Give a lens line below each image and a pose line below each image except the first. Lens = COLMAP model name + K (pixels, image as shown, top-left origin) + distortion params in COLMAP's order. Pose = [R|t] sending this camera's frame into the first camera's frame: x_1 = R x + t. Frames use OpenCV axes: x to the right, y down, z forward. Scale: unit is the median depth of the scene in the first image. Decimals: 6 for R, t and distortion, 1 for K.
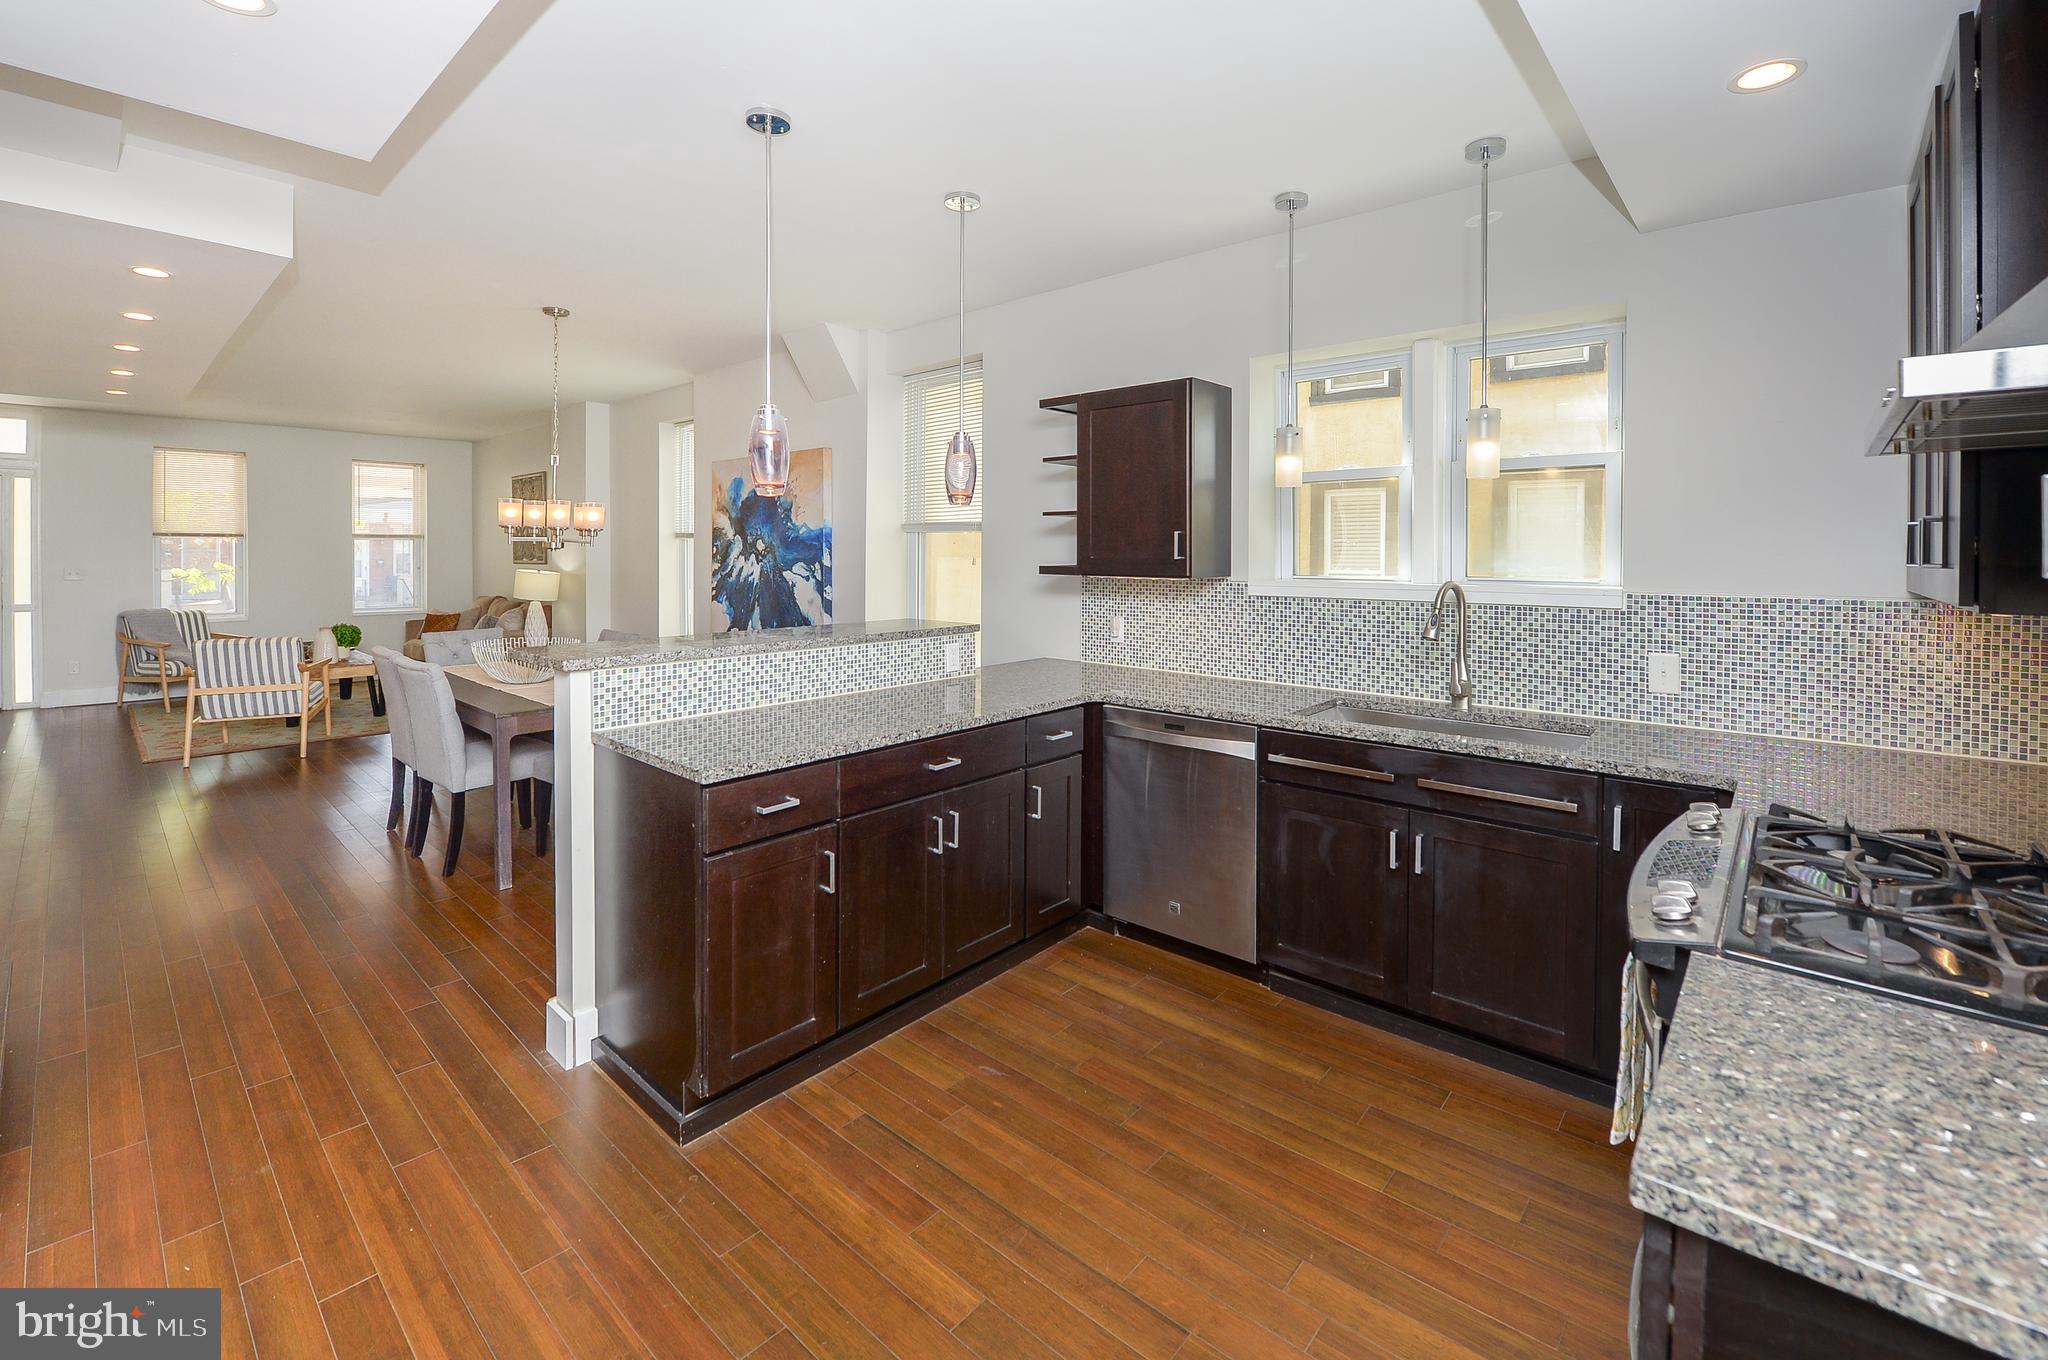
lens RADIAL K [[903.3, 0, 1066.4], [0, 903.3, 550.7], [0, 0, 1]] dist [-0.024940, 0.000402]
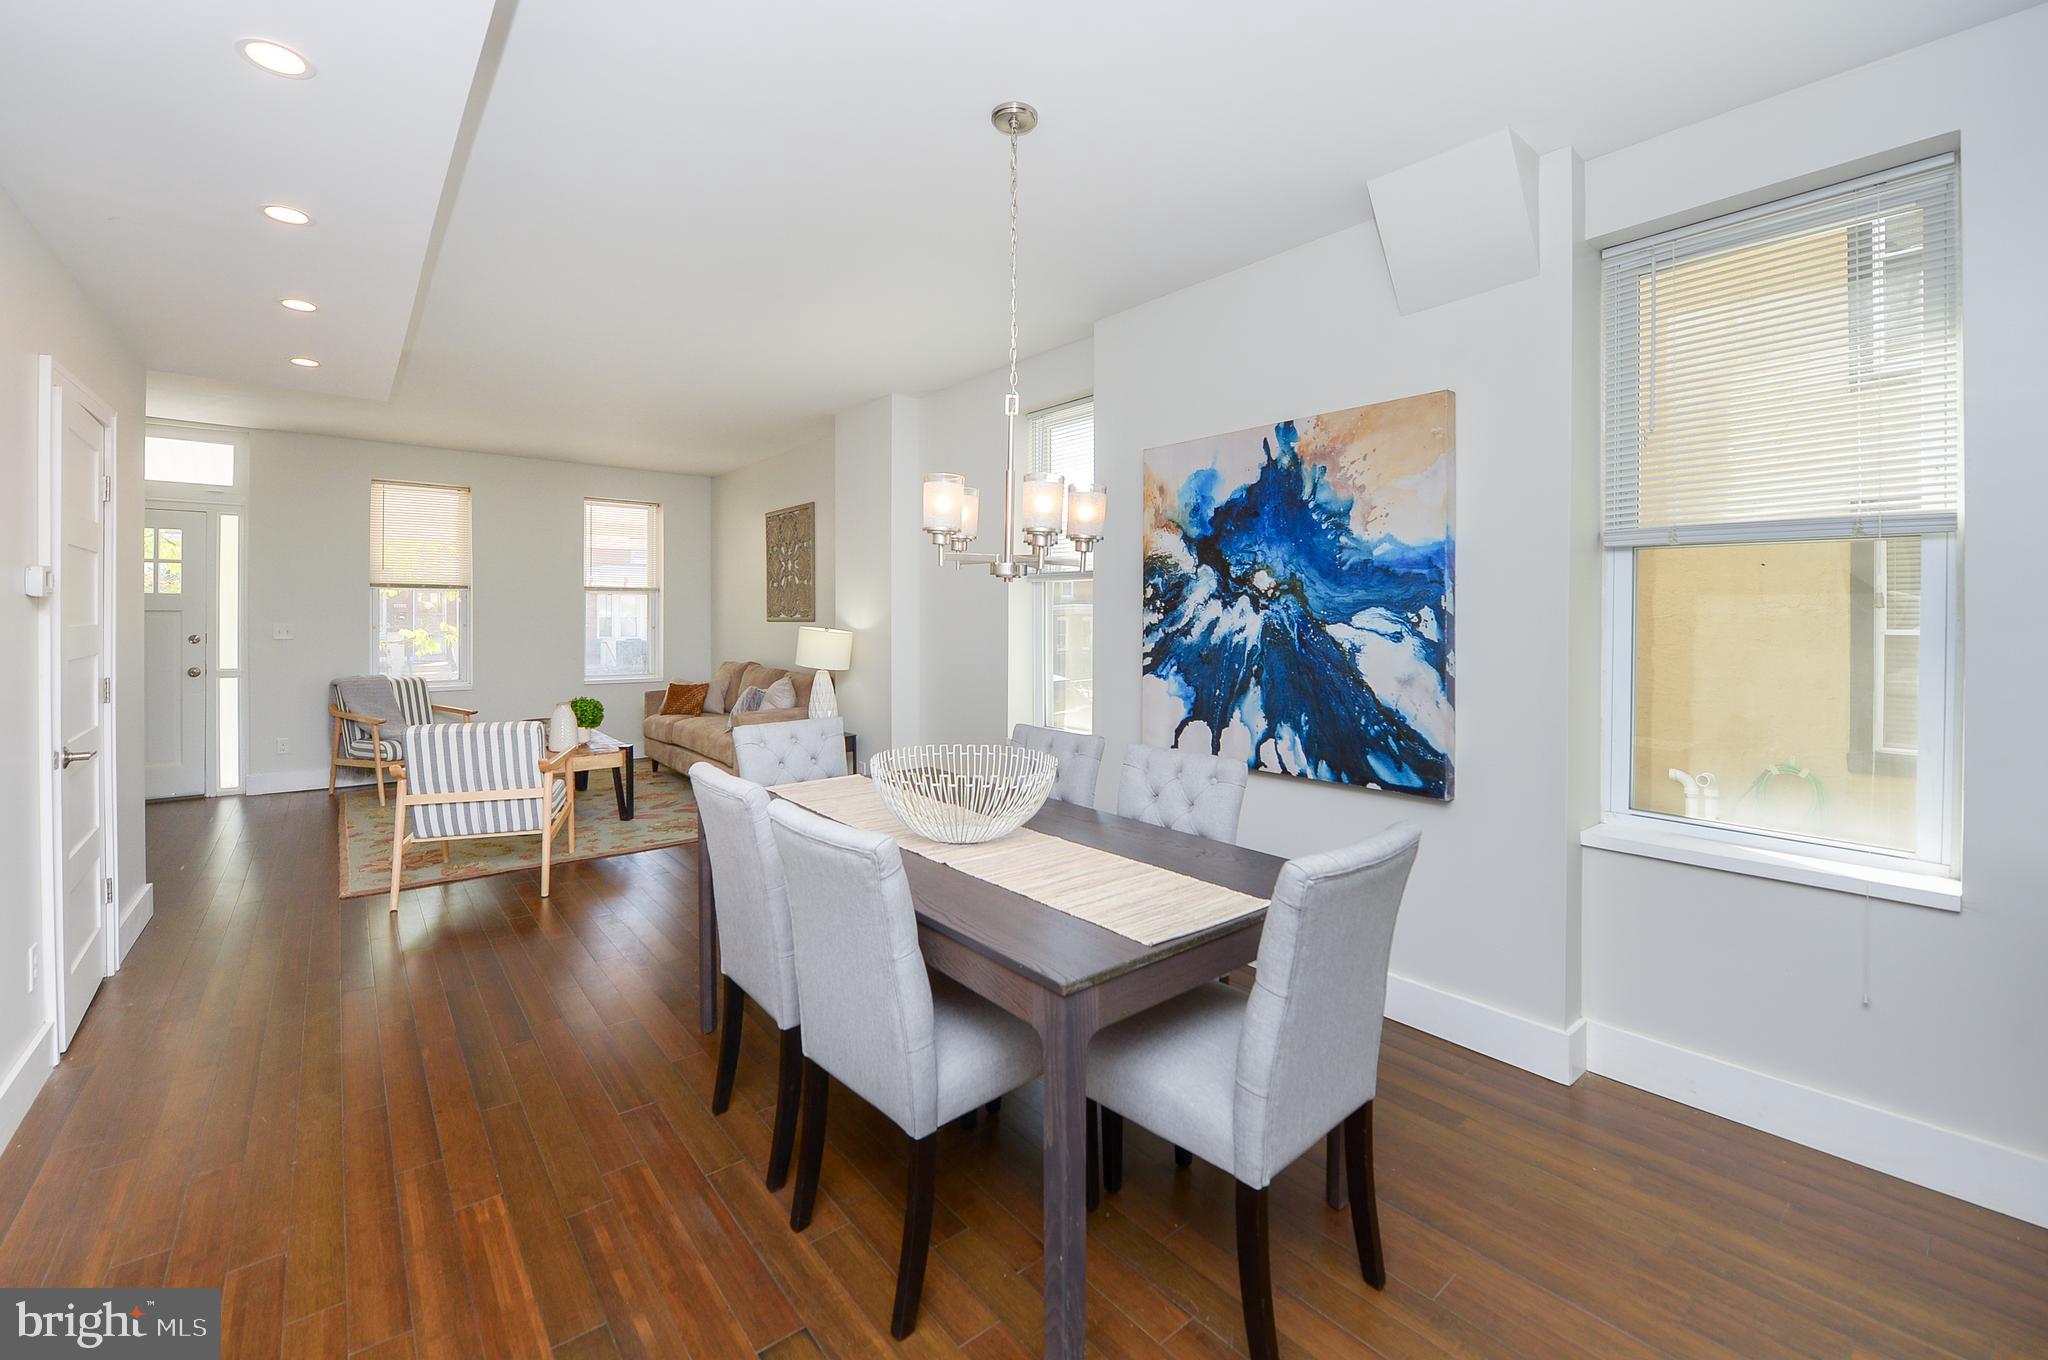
lens RADIAL K [[895.9, 0, 1029.6], [0, 895.9, 611.3], [0, 0, 1]] dist [-0.019228, 0.000015]
pose [[0.983051, -0.002607, -0.183316, -0.410615], [0.001488, 0.999979, -0.006240, 0.018462], [0.183329, 0.005861, 0.983034, 0.437627]]
